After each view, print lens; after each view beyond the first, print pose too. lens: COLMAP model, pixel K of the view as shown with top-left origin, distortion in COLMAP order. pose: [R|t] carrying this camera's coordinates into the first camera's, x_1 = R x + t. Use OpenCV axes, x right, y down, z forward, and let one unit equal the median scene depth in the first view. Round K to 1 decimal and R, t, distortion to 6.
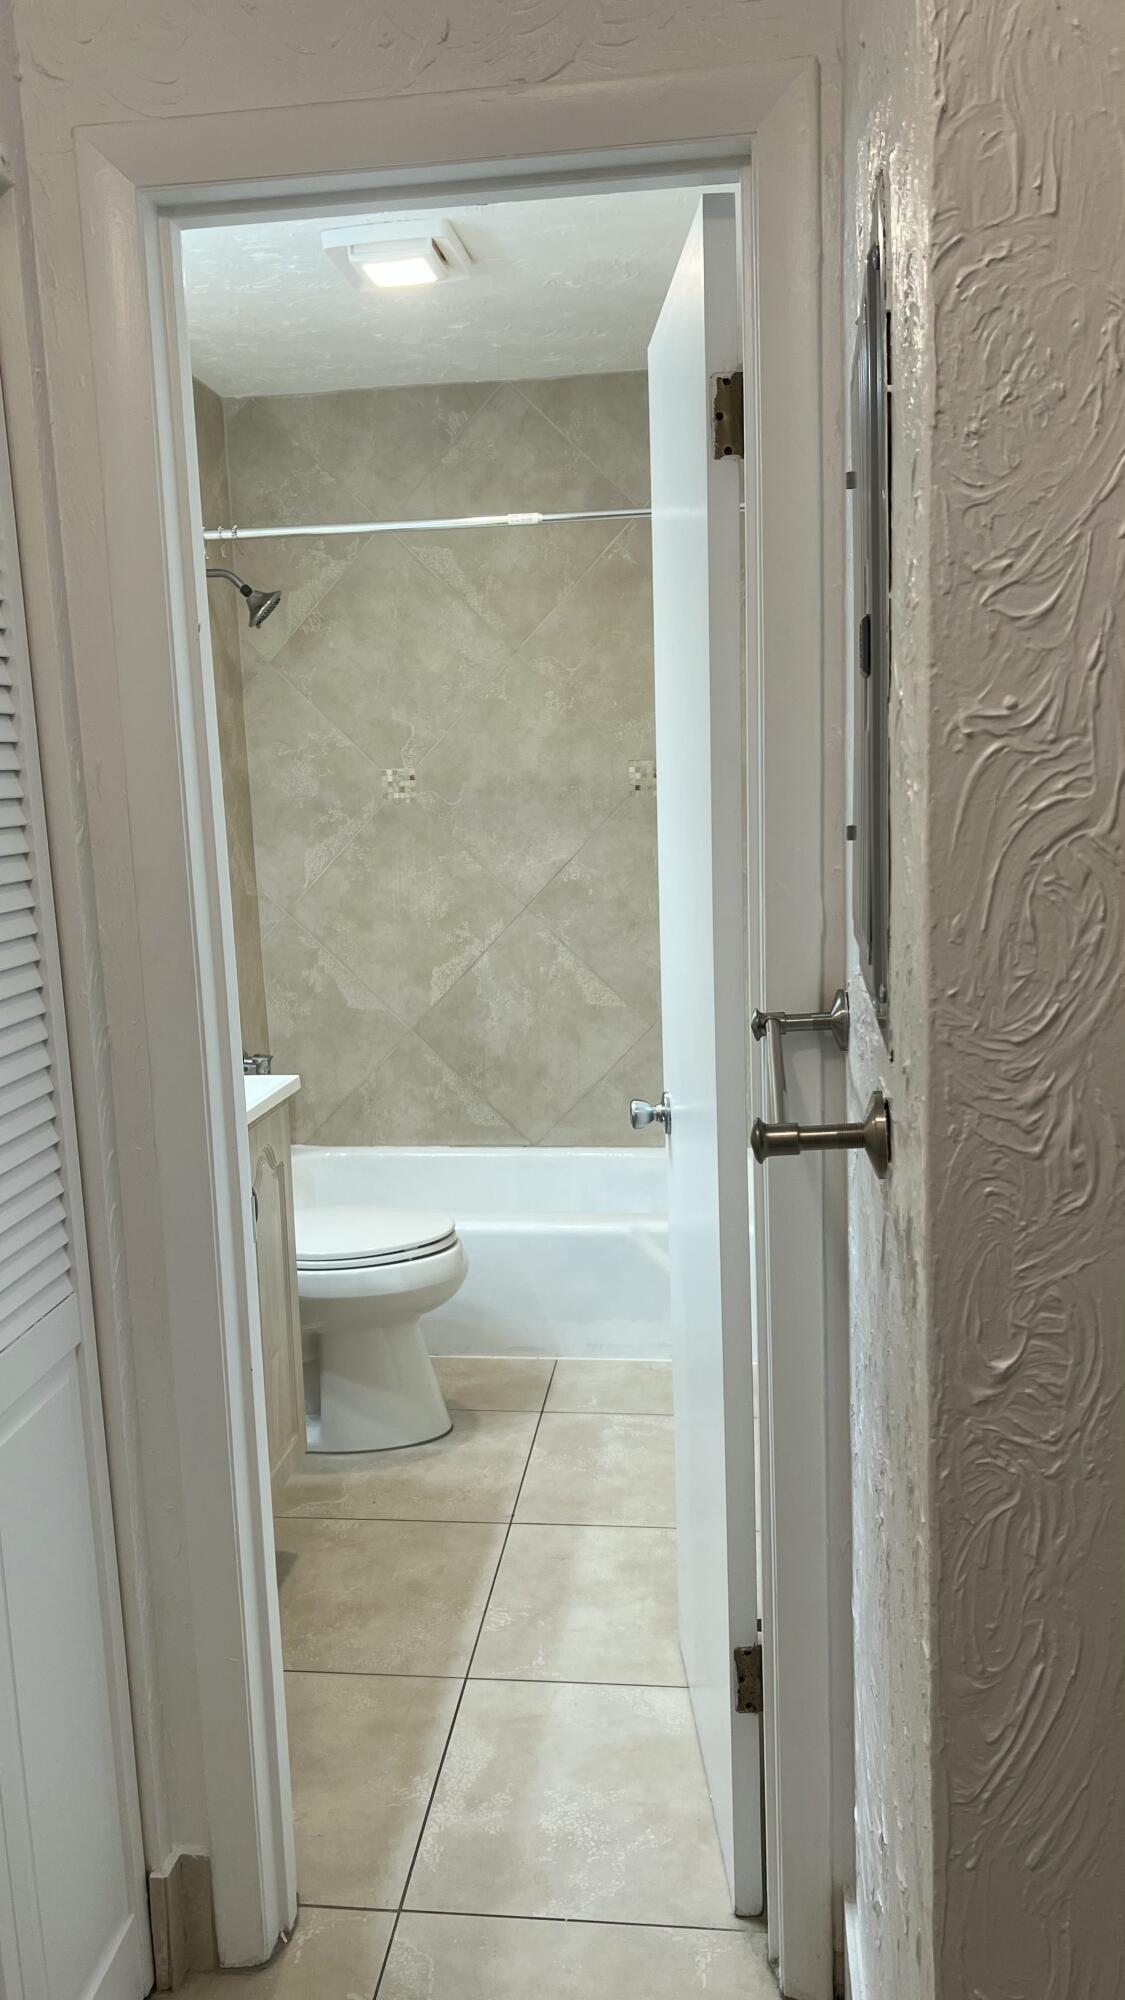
lens RADIAL K [[1402.4, 0, 558.0], [0, 1402.4, 985.9], [0, 0, 1]] dist [0.045672, 0.002438]
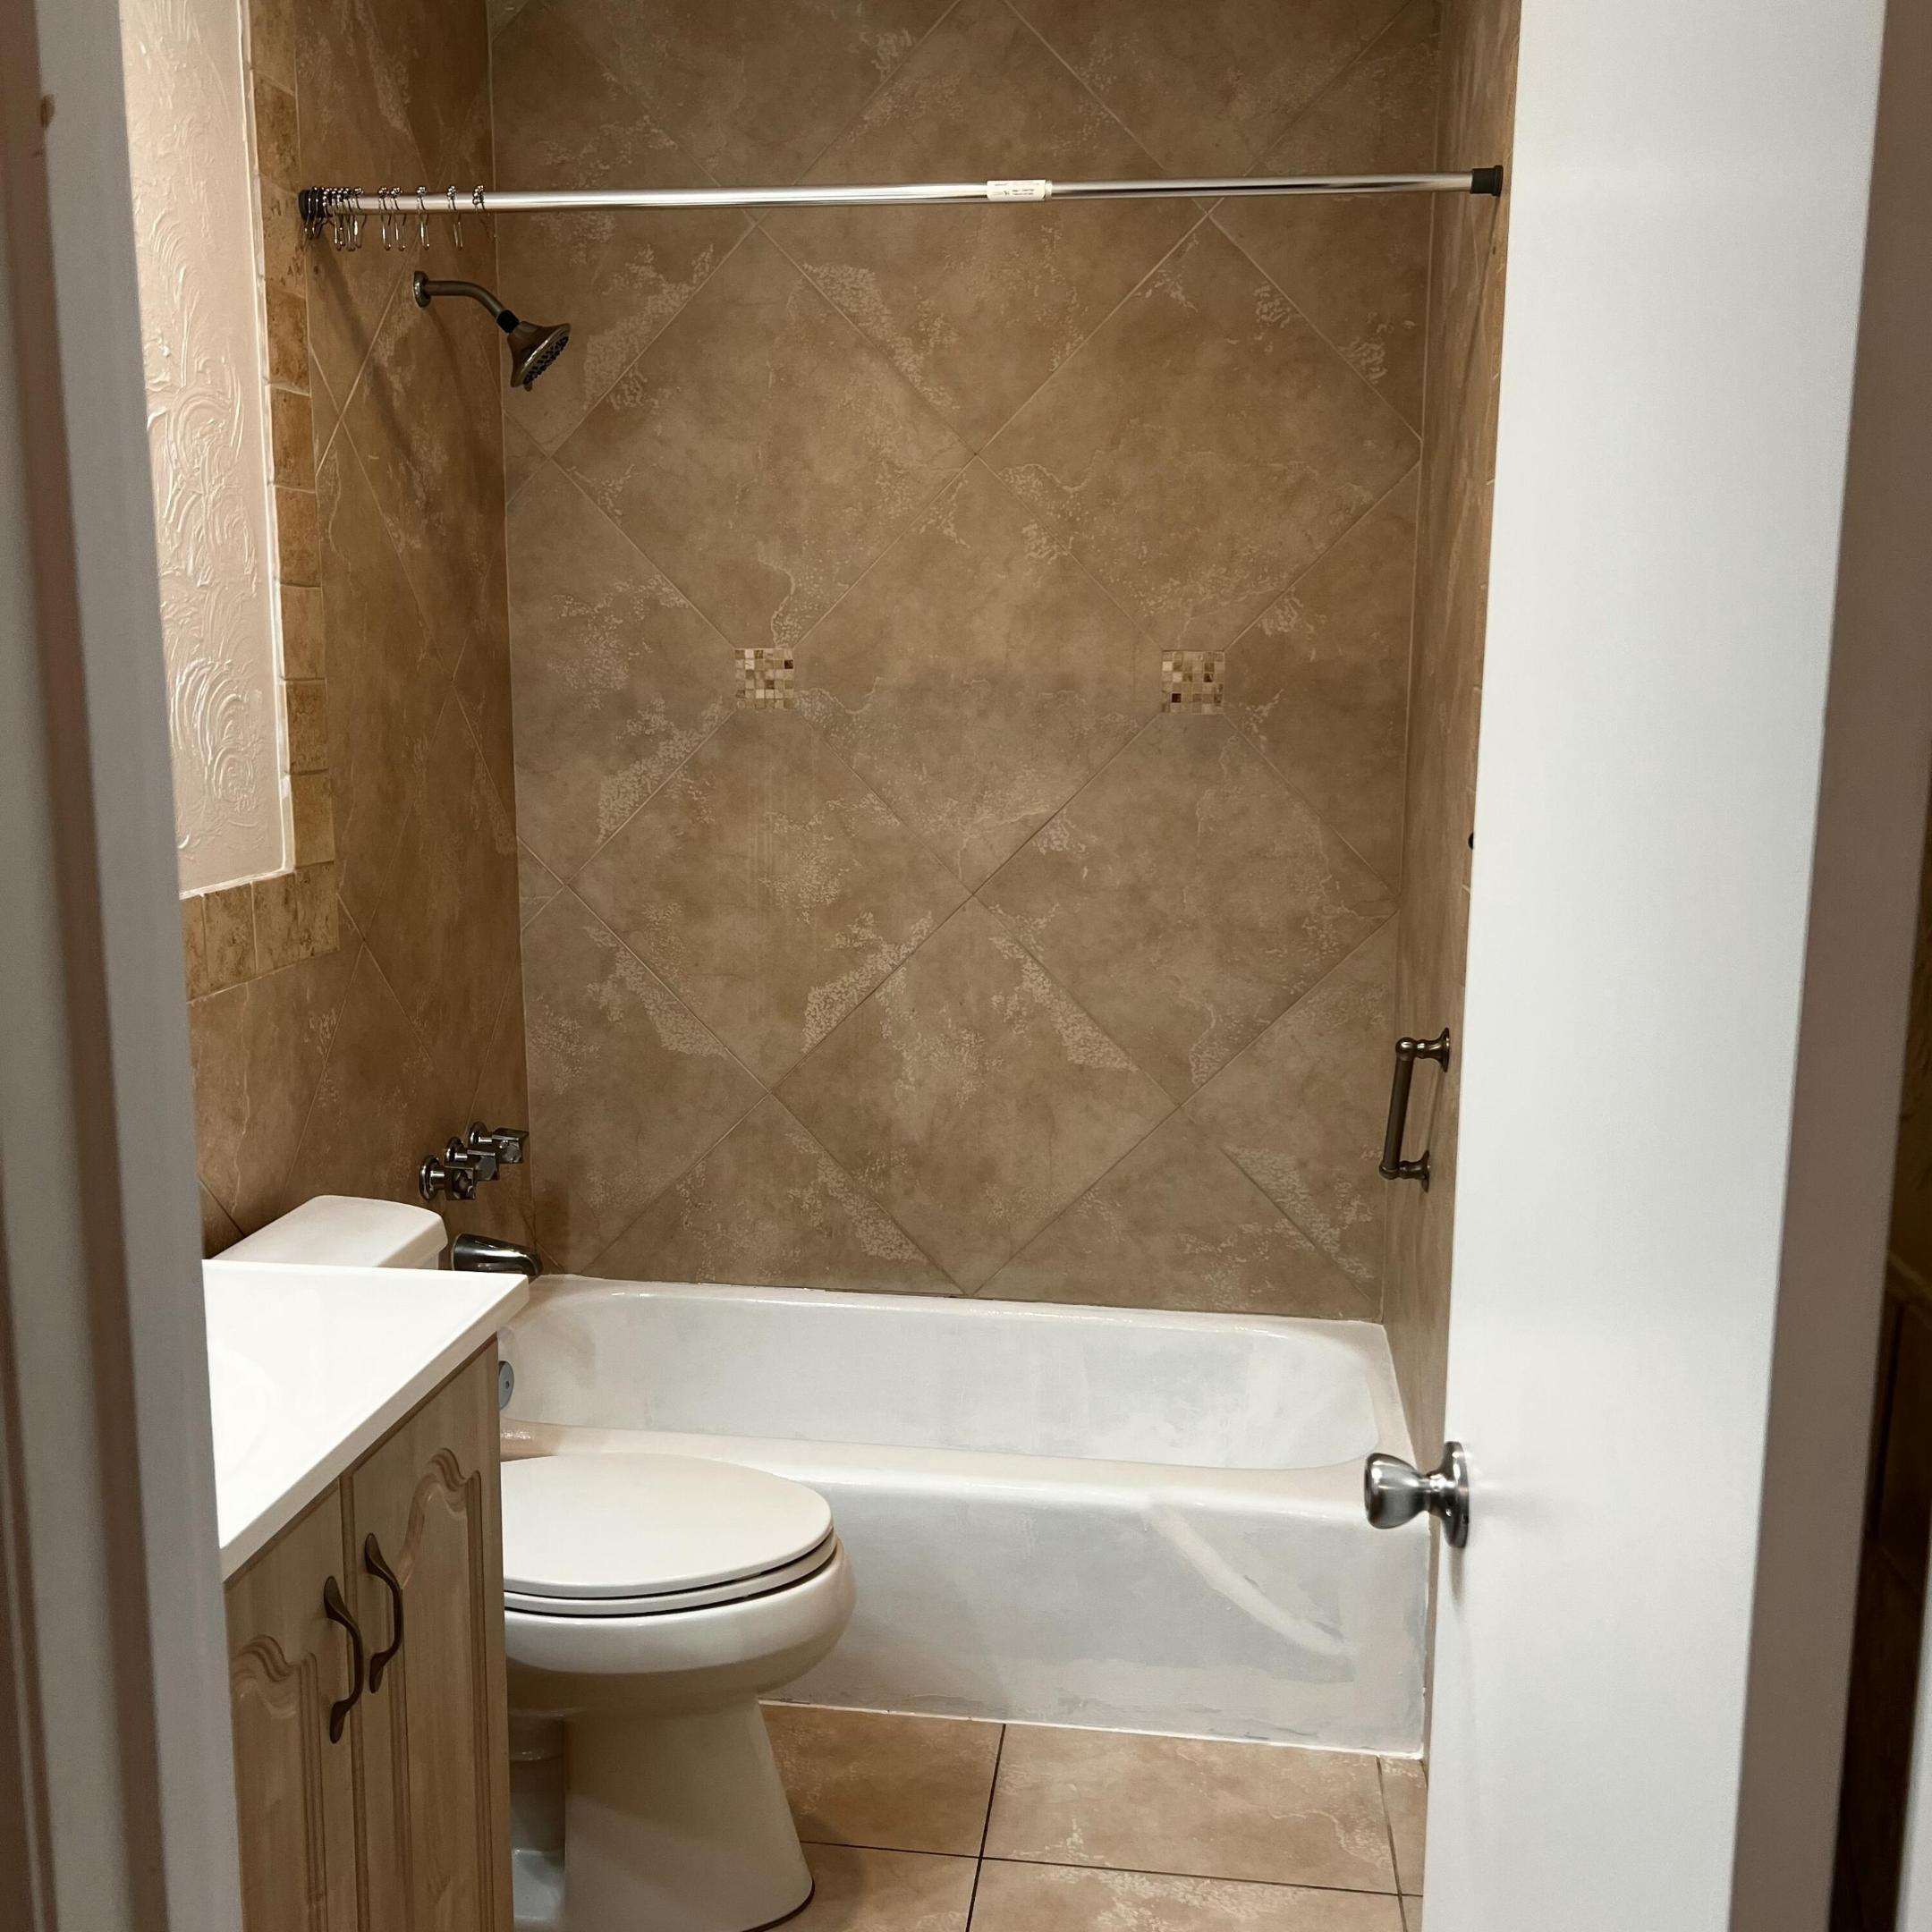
lens RADIAL K [[1948.0, 0, 968.3], [0, 1948.0, 968.4], [0, 0, 1]] dist [0.036310, 0.000000]
pose [[0.999108, 0.042045, -0.003819, -0.021205], [-0.042024, 0.999102, 0.005395, -0.030724], [0.004042, -0.005230, 0.999978, 0.195574]]
